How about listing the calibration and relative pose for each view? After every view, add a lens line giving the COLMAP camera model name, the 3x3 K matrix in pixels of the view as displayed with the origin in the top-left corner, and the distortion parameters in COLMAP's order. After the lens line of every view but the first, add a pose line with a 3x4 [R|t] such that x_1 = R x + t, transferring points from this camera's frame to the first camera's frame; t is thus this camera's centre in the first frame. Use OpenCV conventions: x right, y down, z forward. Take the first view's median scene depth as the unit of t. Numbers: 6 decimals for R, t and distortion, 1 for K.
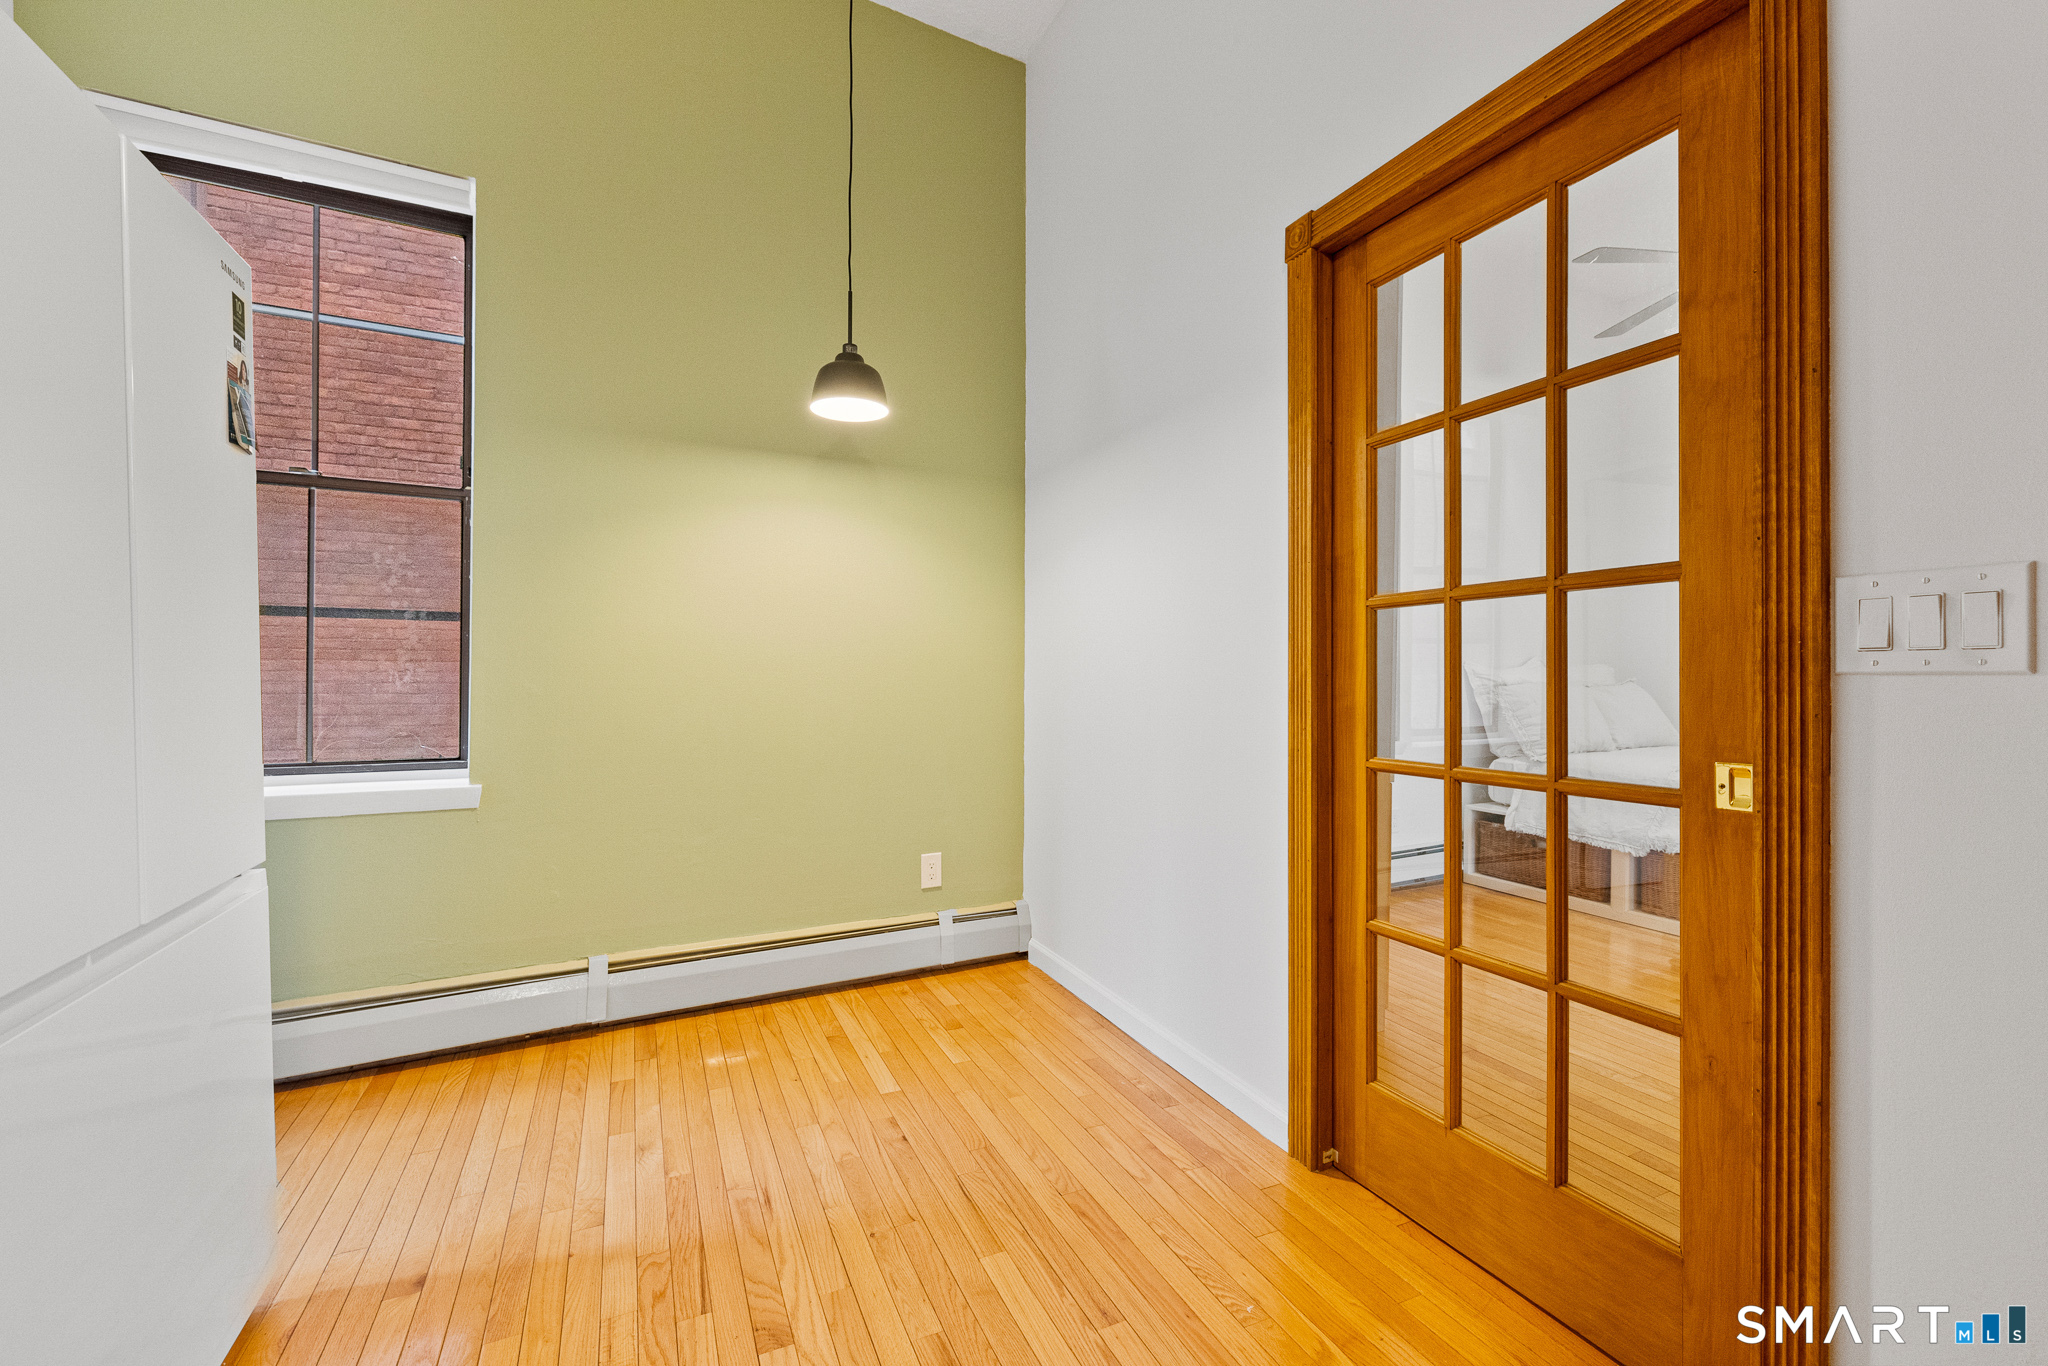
lens RADIAL K [[850.2, 0, 1024.0], [0, 850.2, 683.0], [0, 0, 1]] dist [-0.000349, 0.000061]
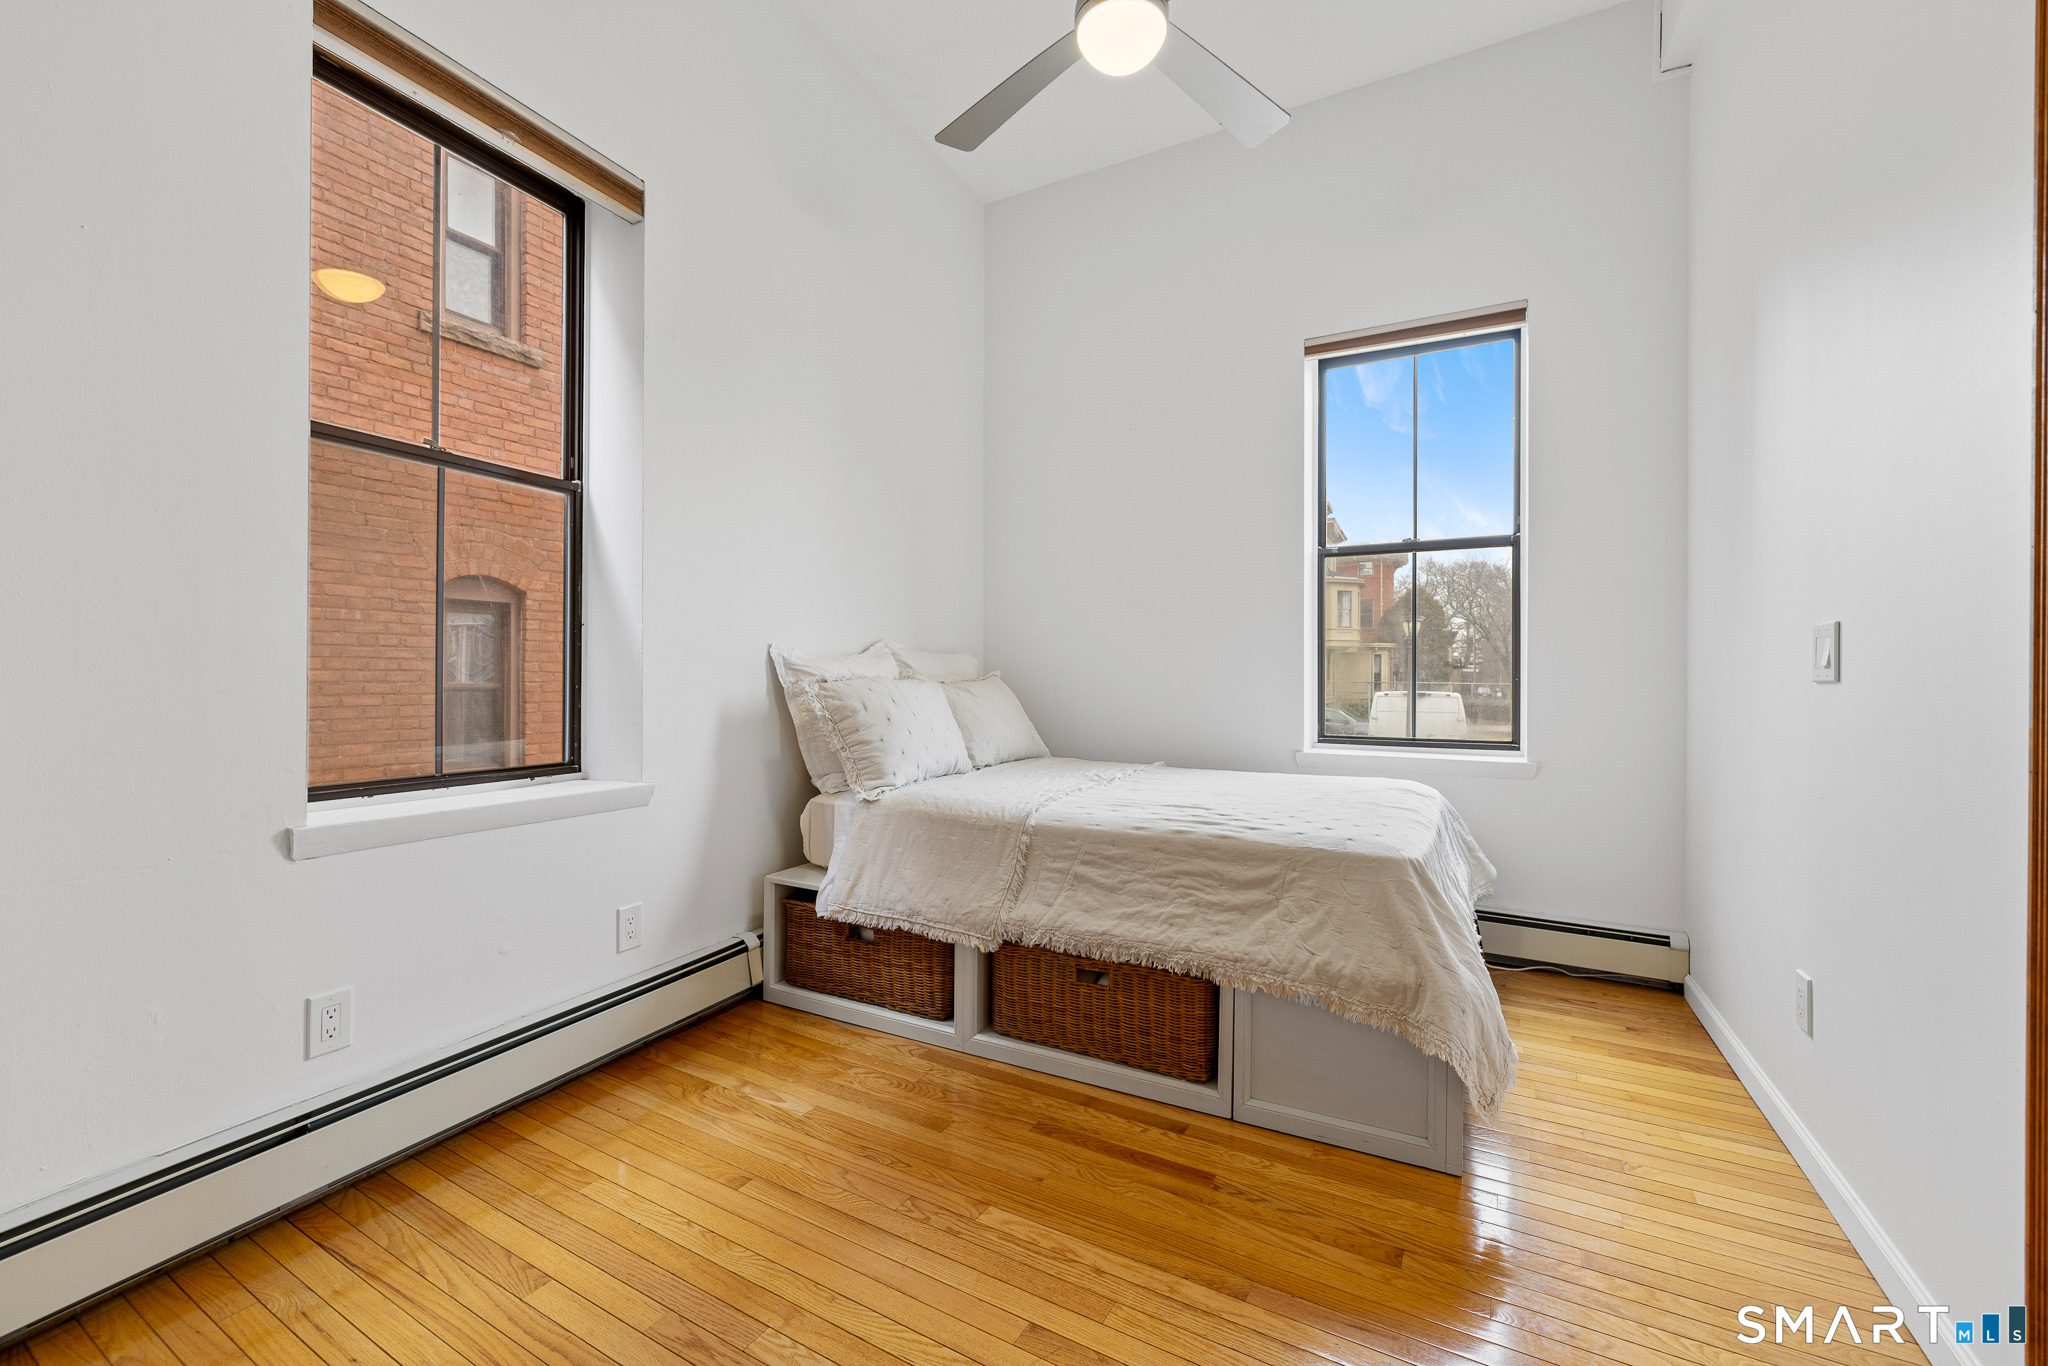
lens RADIAL K [[850.2, 0, 1024.0], [0, 850.2, 683.0], [0, 0, 1]] dist [-0.000349, 0.000061]
pose [[0.814458, 0.007623, 0.580173, 0.454522], [-0.011176, 0.999934, 0.002550, 0.003379], [-0.580115, -0.008560, 0.814489, 0.569978]]
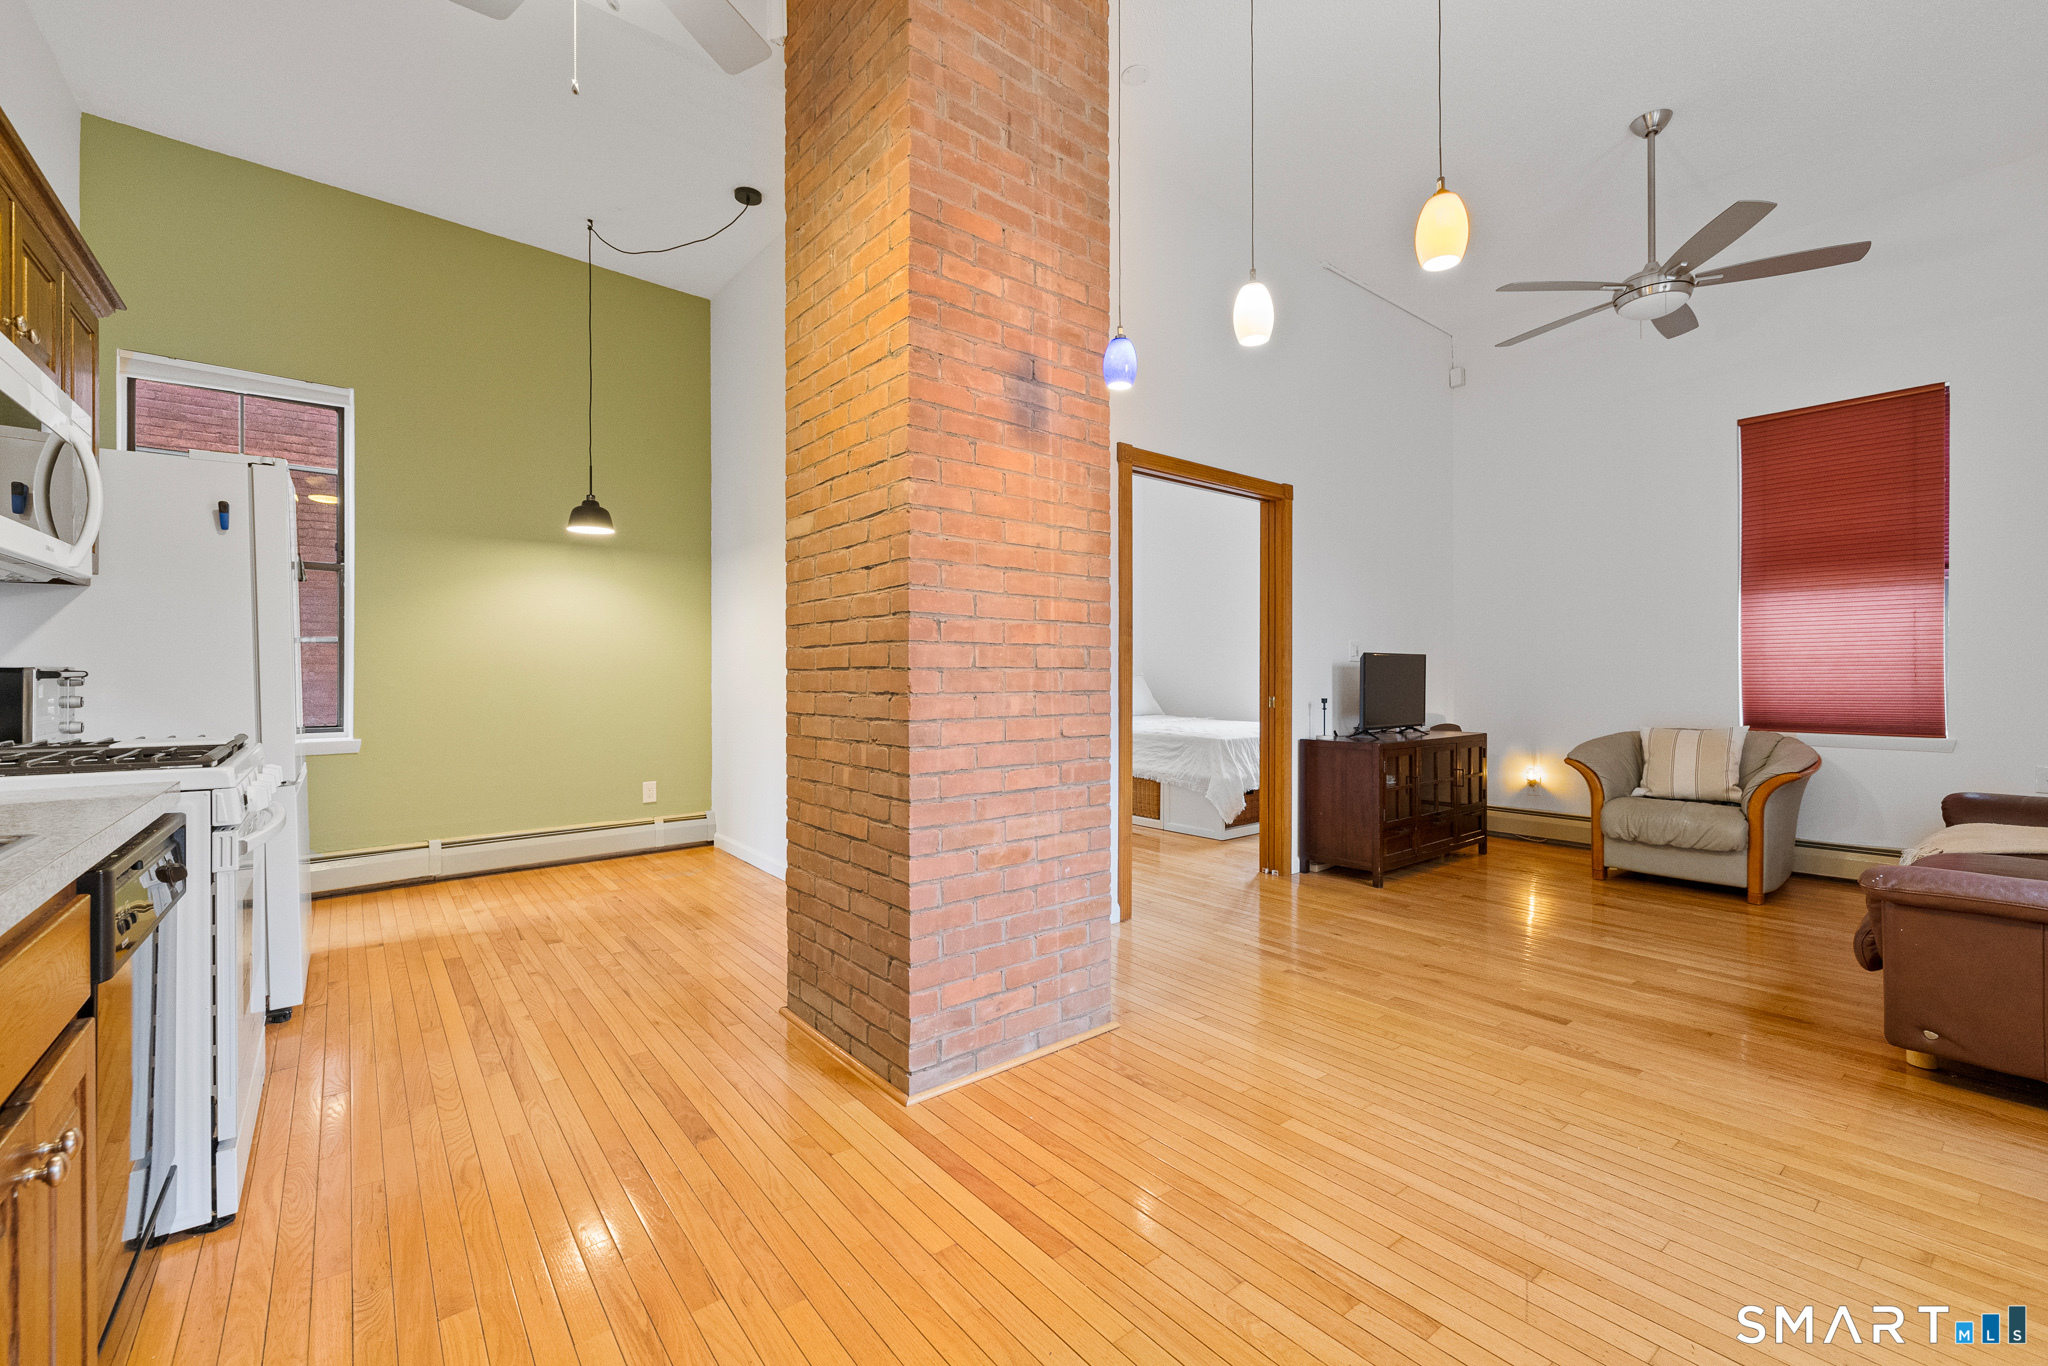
lens RADIAL K [[850.2, 0, 1024.0], [0, 850.2, 683.0], [0, 0, 1]] dist [-0.000349, 0.000061]
pose [[0.970661, -0.005383, 0.240393, 0.205754], [0.004095, 0.999974, 0.005857, -0.000139], [-0.240419, -0.004701, 0.970658, -0.800108]]
